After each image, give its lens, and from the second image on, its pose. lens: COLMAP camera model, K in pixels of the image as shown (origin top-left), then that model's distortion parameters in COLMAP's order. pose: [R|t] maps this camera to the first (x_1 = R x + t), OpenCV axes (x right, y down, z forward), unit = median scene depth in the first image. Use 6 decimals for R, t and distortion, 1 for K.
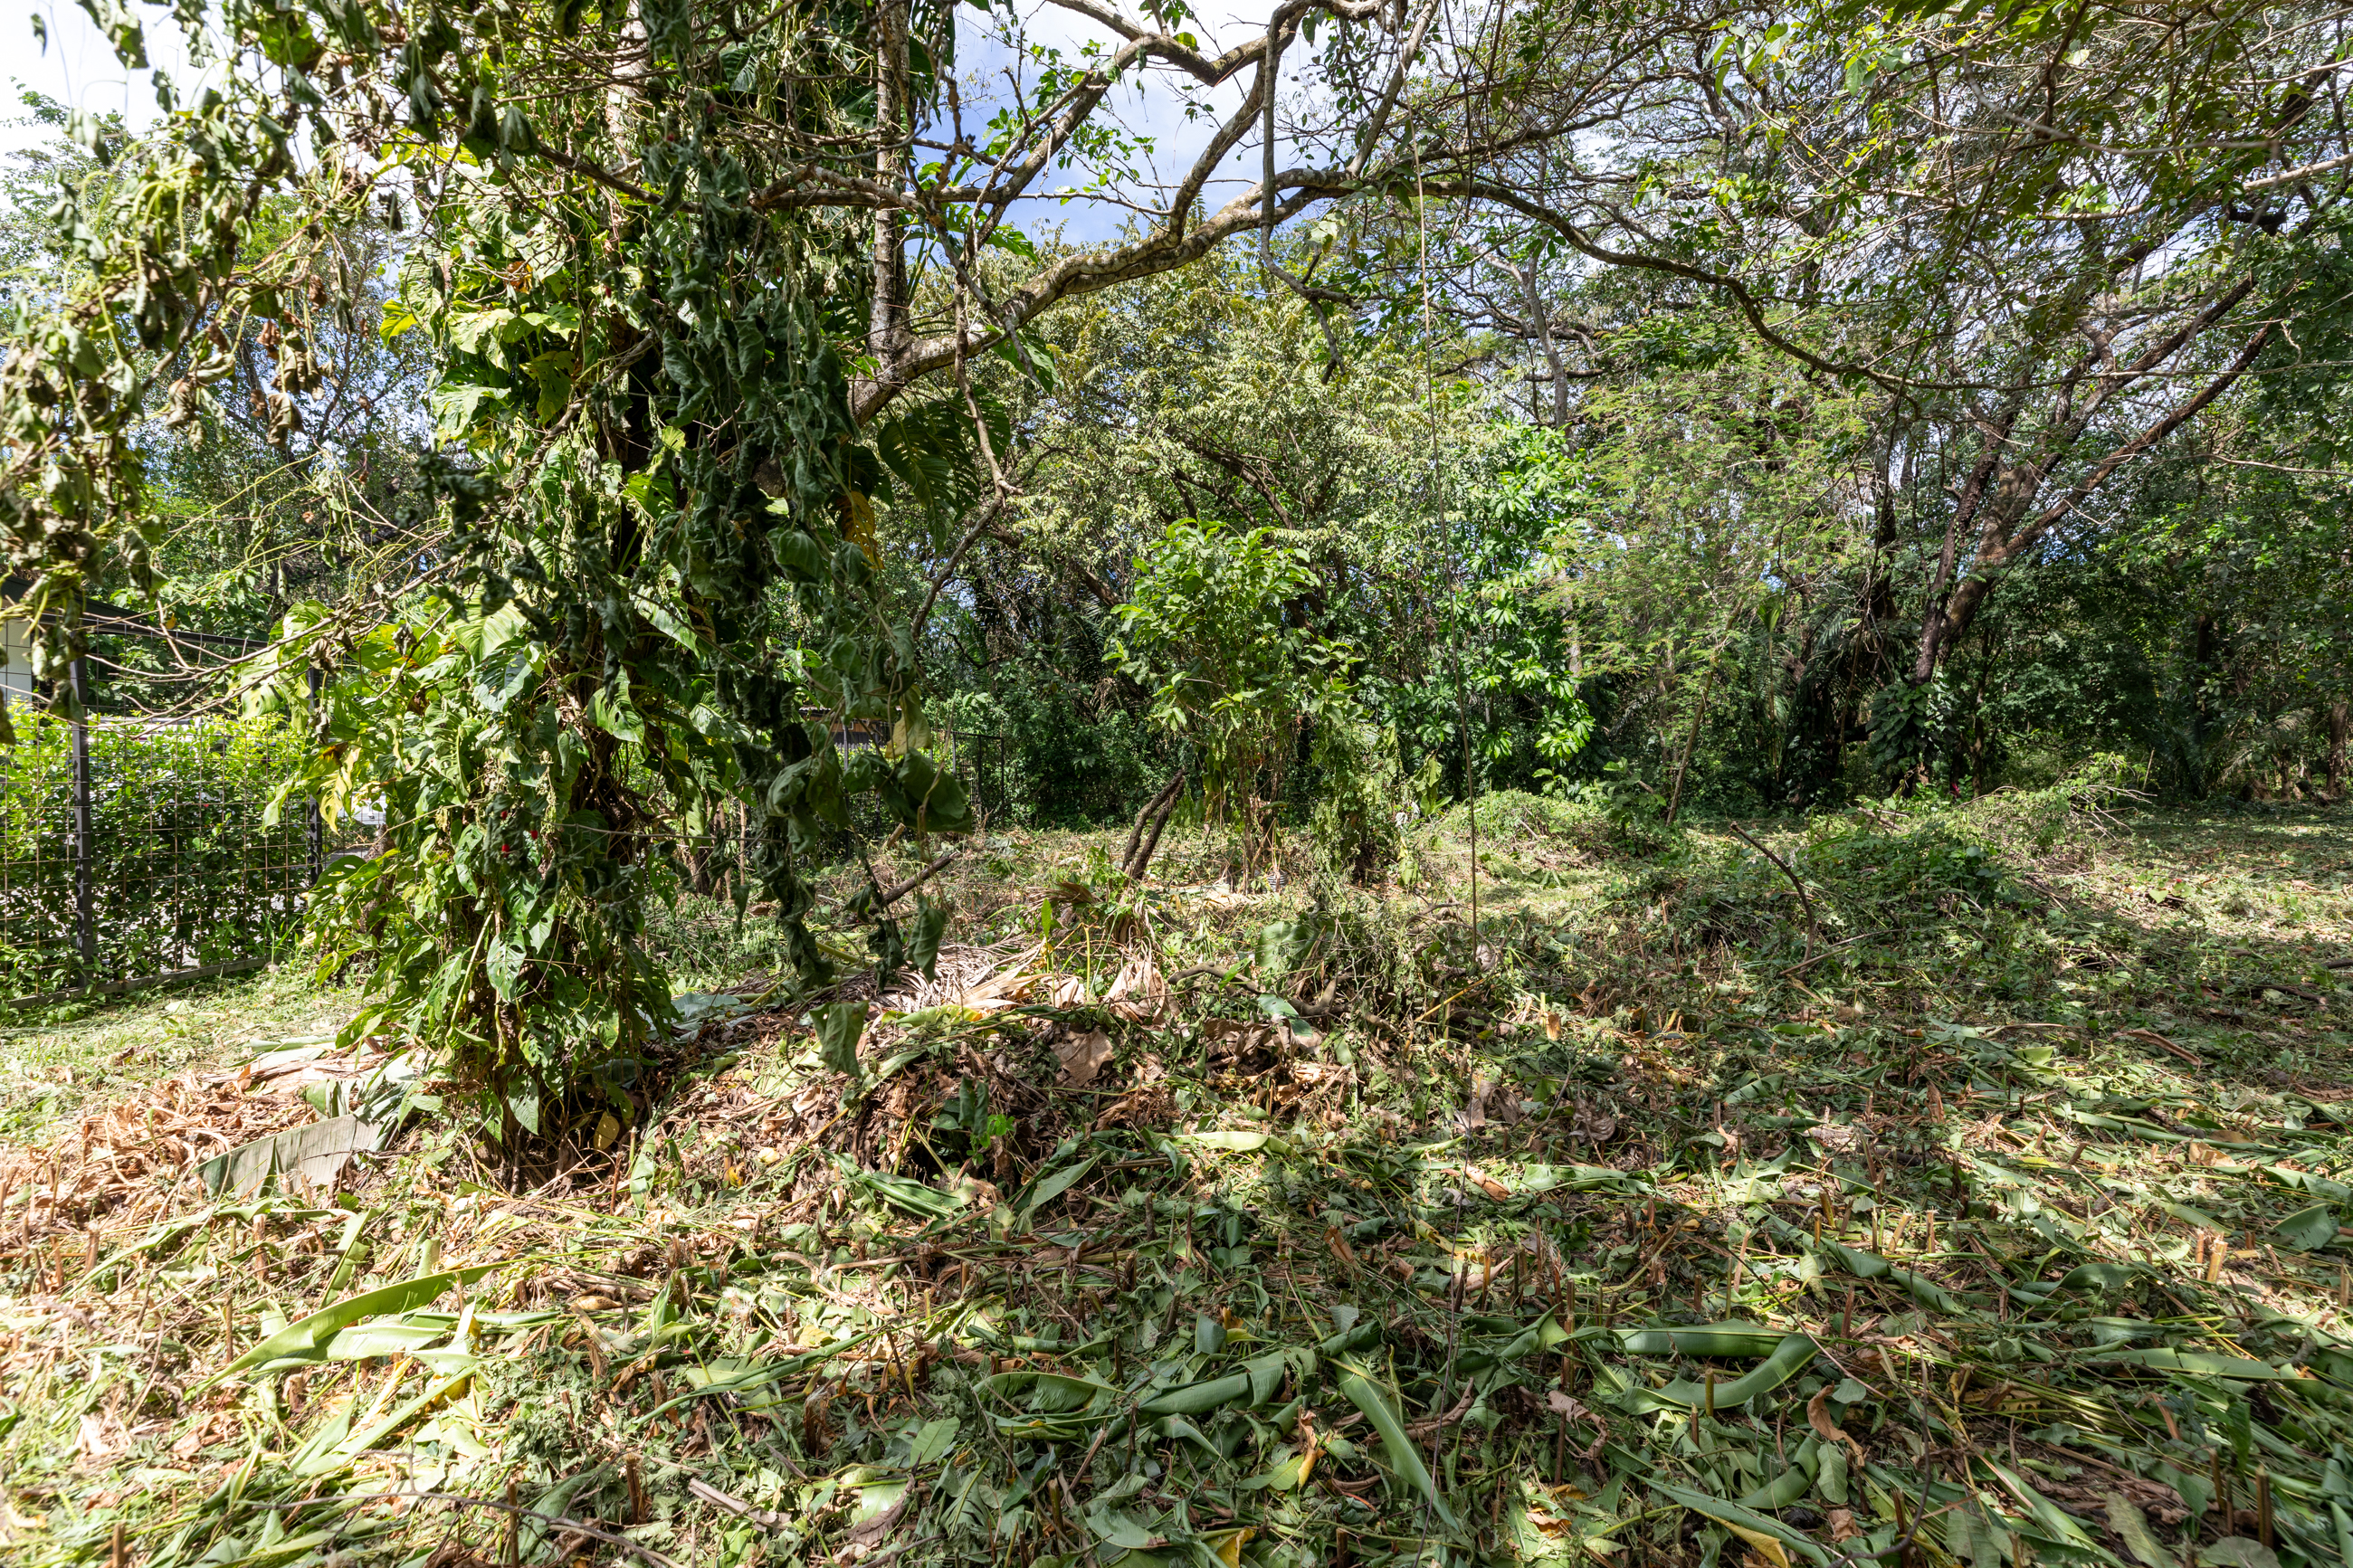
lens RADIAL K [[1089.6, 0, 1177.8], [0, 1089.6, 783.5], [0, 0, 1]] dist [-0.001415, 0.000025]
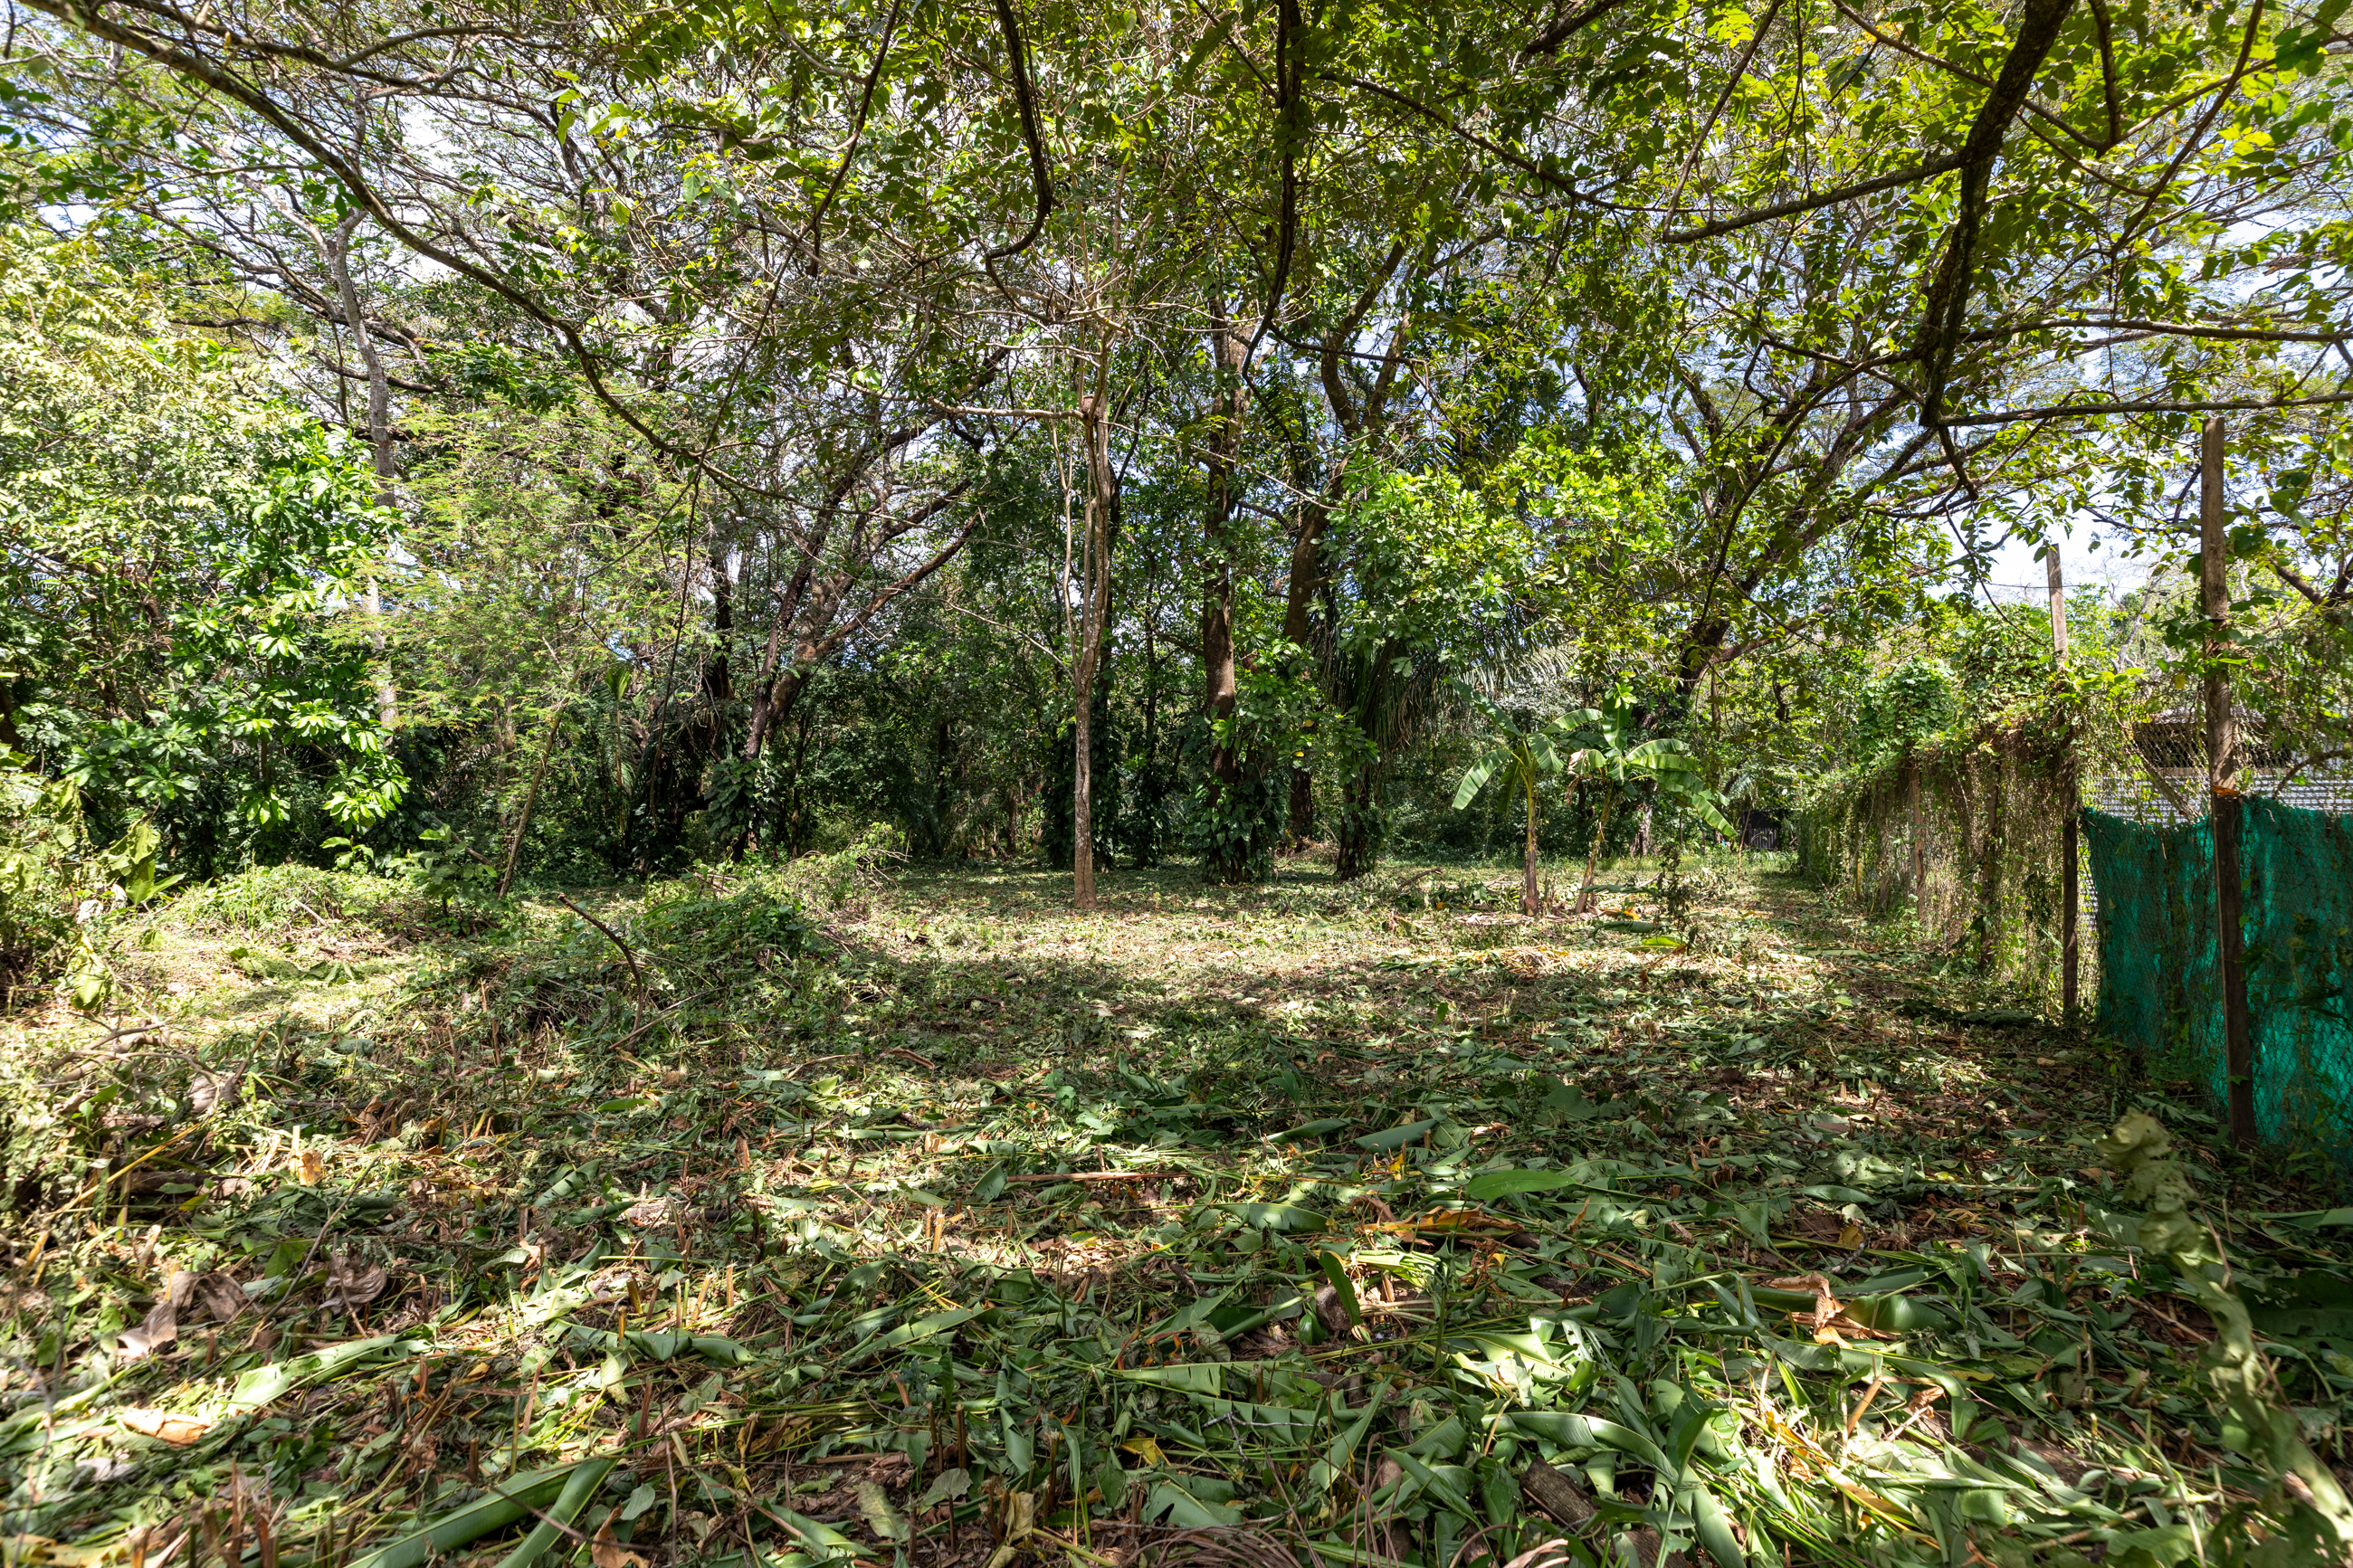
lens RADIAL K [[1089.6, 0, 1177.8], [0, 1089.6, 783.5], [0, 0, 1]] dist [-0.001415, 0.000025]
pose [[0.568160, 0.035812, 0.822139, 0.035069], [0.015148, 0.998428, -0.053960, -0.000575], [-0.822779, 0.043112, 0.566724, 0.024342]]
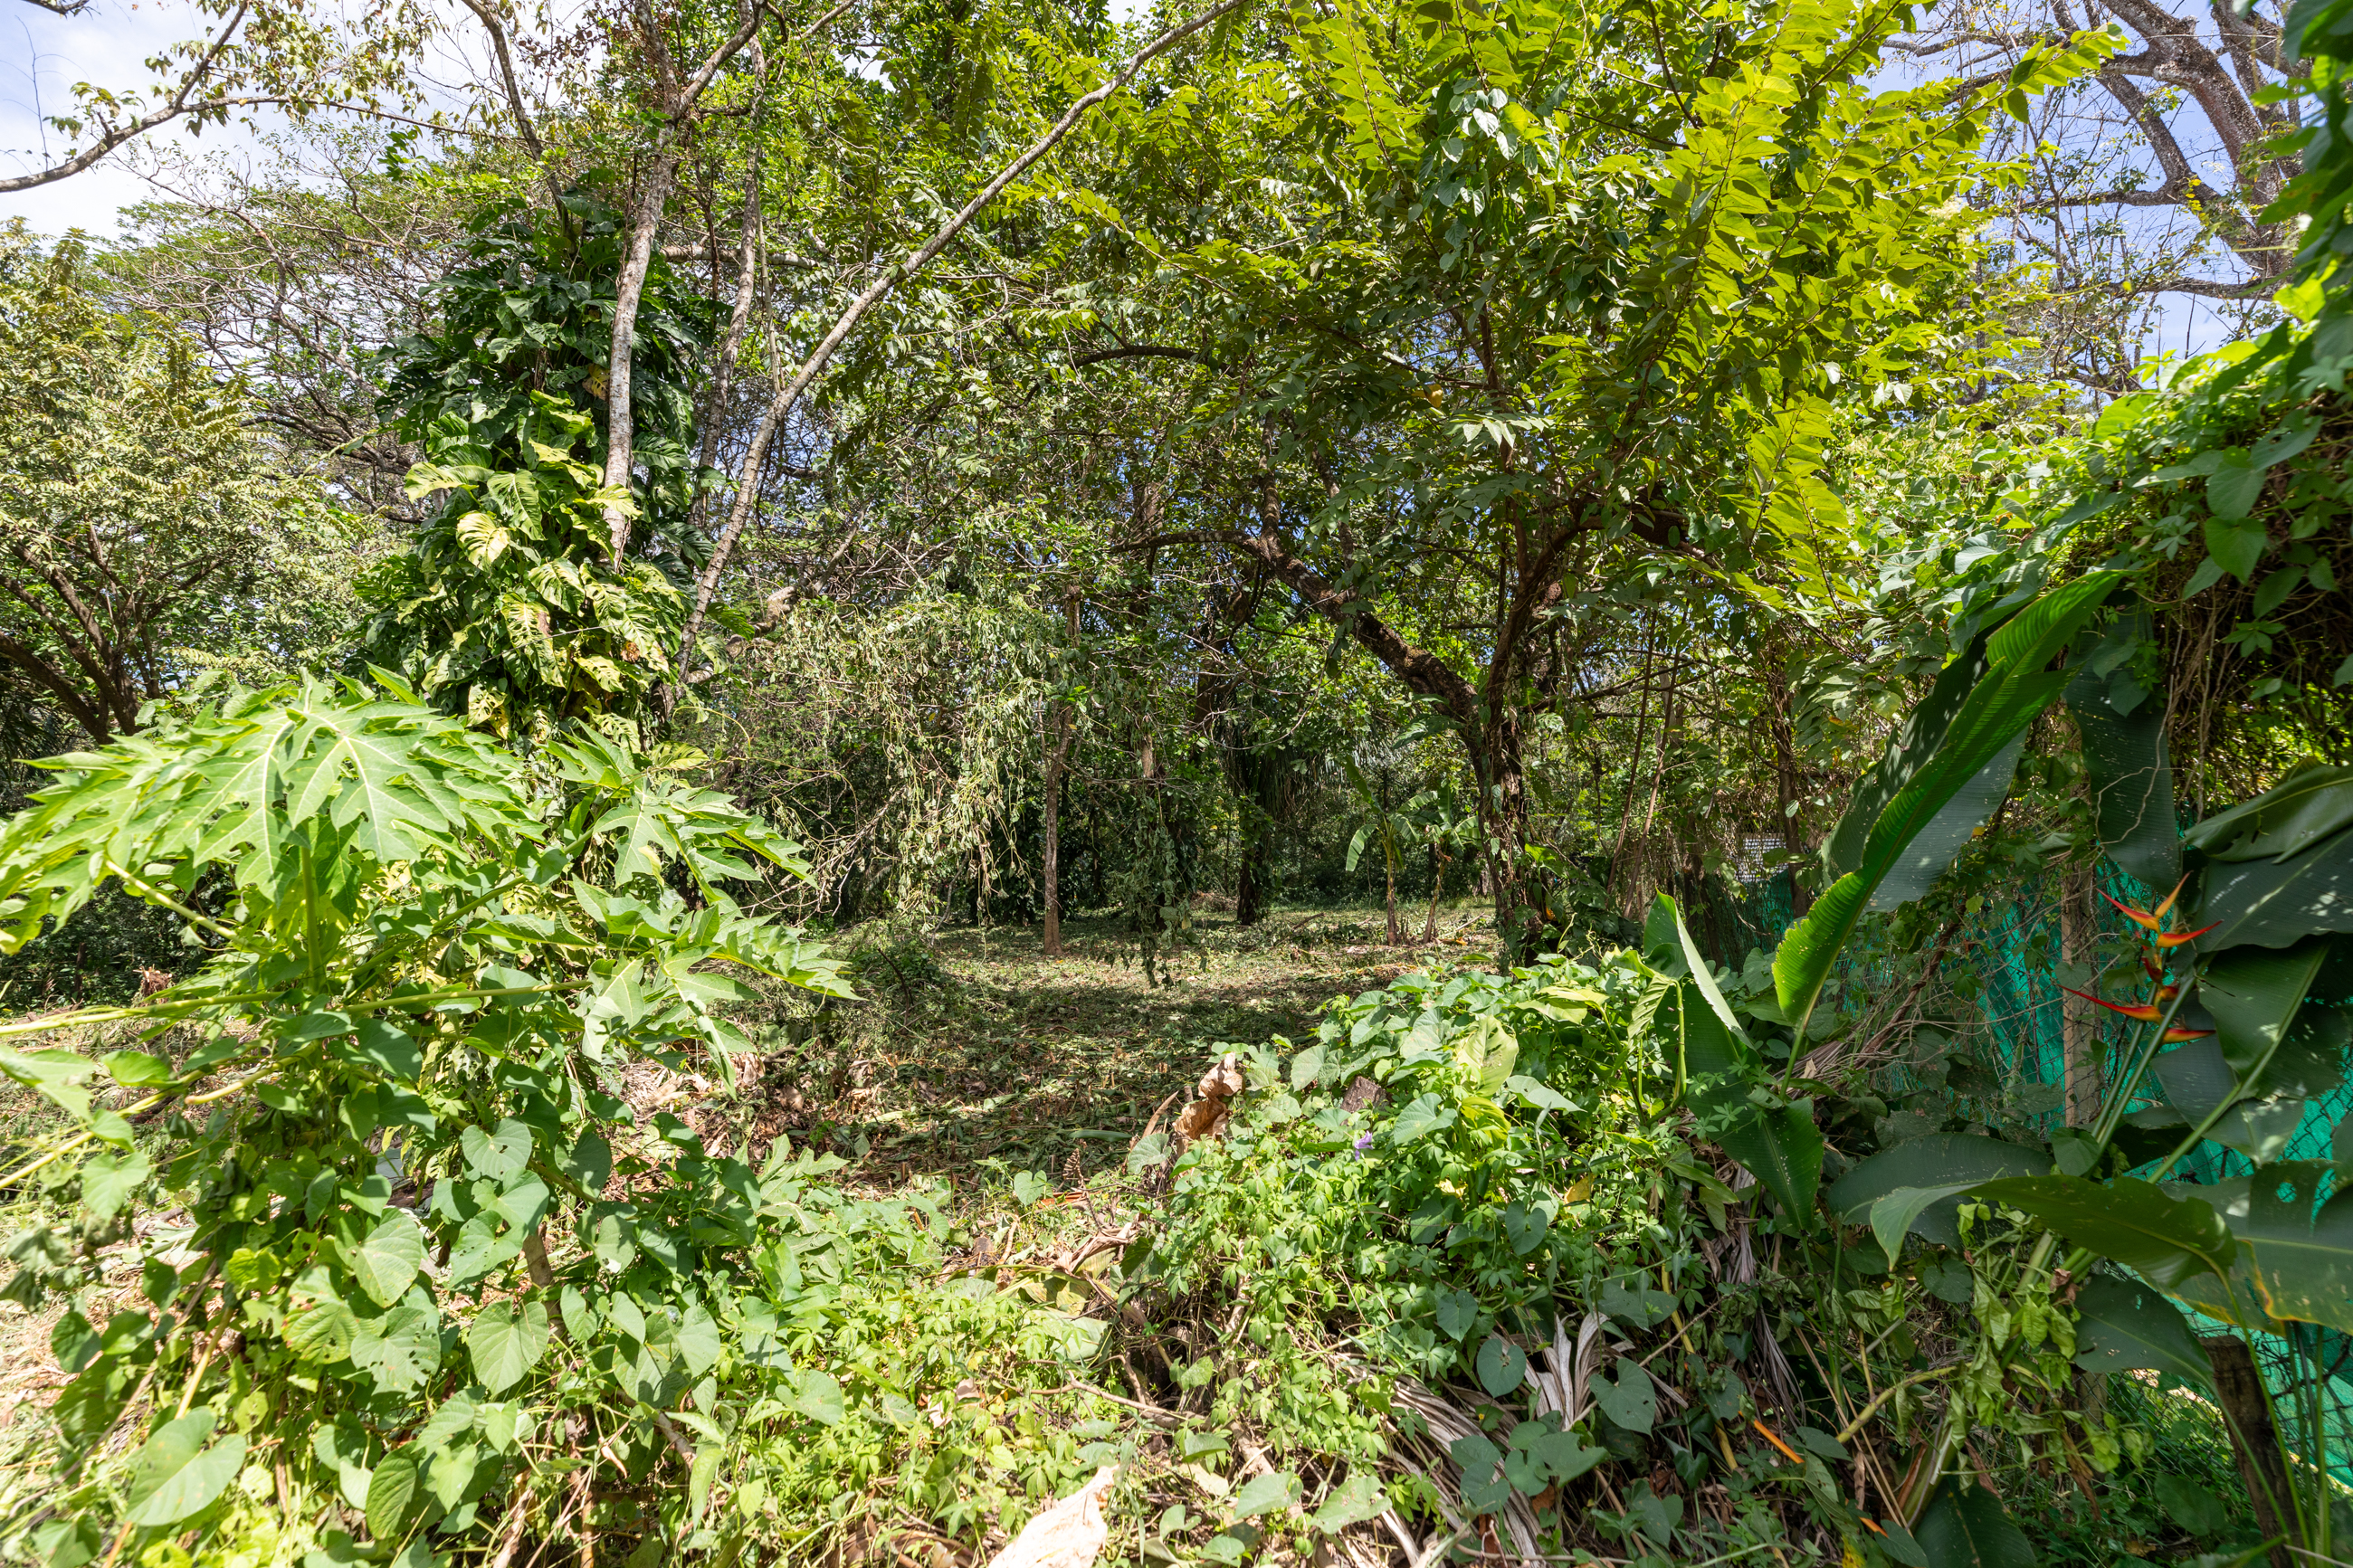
lens RADIAL K [[1089.6, 0, 1177.8], [0, 1089.6, 783.5], [0, 0, 1]] dist [-0.001415, 0.000025]
pose [[0.463033, 0.063904, 0.884034, -0.709106], [0.046309, 0.994291, -0.096129, -0.027259], [-0.885130, 0.085450, 0.457431, -0.197215]]
